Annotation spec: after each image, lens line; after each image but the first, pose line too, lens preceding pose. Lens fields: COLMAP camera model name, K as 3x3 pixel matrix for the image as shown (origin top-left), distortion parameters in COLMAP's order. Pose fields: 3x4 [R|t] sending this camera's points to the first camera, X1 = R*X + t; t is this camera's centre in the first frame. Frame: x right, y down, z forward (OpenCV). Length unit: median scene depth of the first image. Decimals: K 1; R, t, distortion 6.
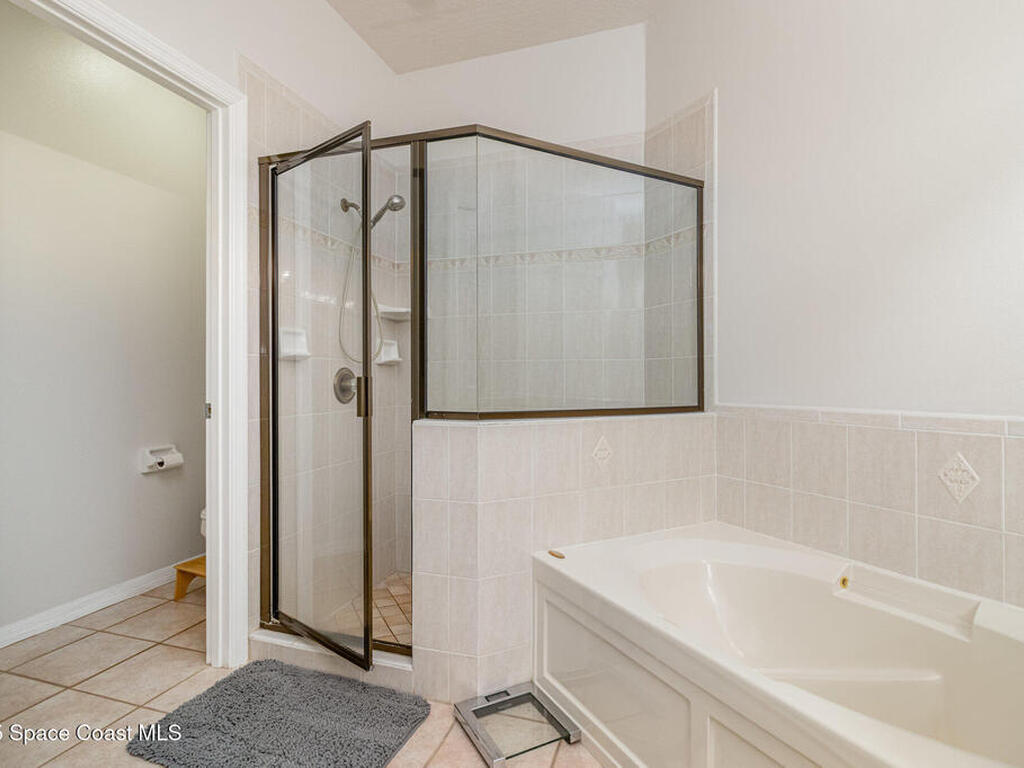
lens RADIAL K [[537.9, 0, 512.5], [0, 537.9, 380.9], [0, 0, 1]] dist [-0.001588, -0.000979]
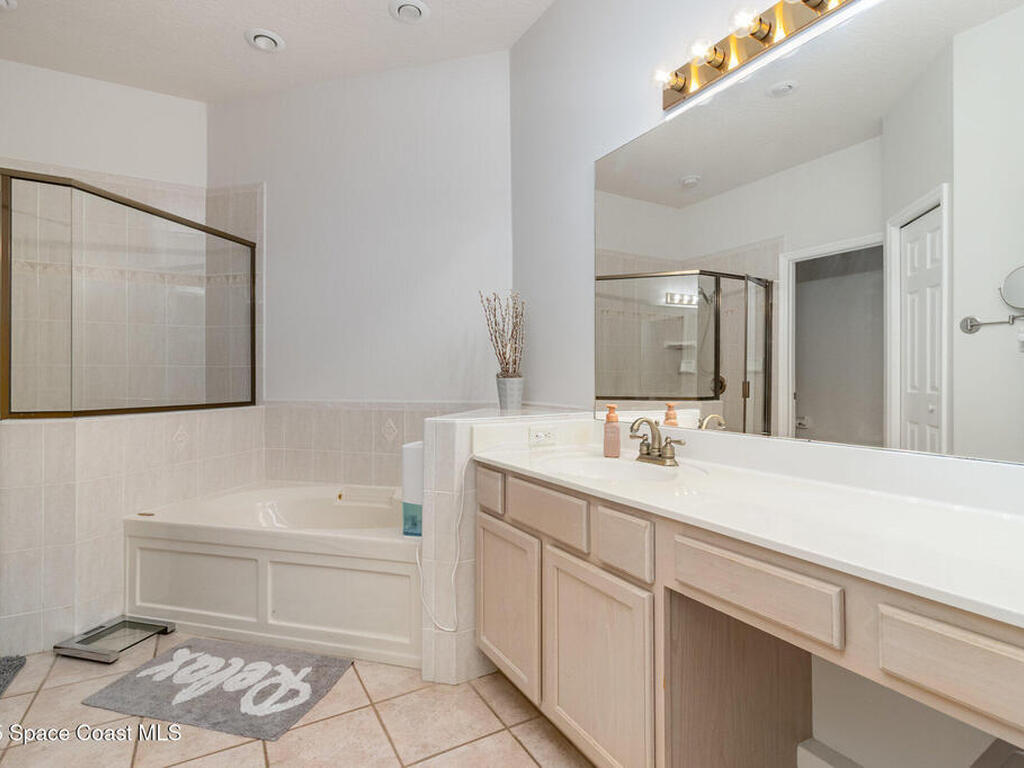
lens RADIAL K [[537.9, 0, 514.2], [0, 537.9, 378.9], [0, 0, 1]] dist [-0.001588, -0.000979]
pose [[0.679805, 0.001518, 0.733391, -0.269475], [-0.003452, 0.999993, 0.001130, -0.019967], [-0.733385, -0.003300, 0.679806, -0.570583]]
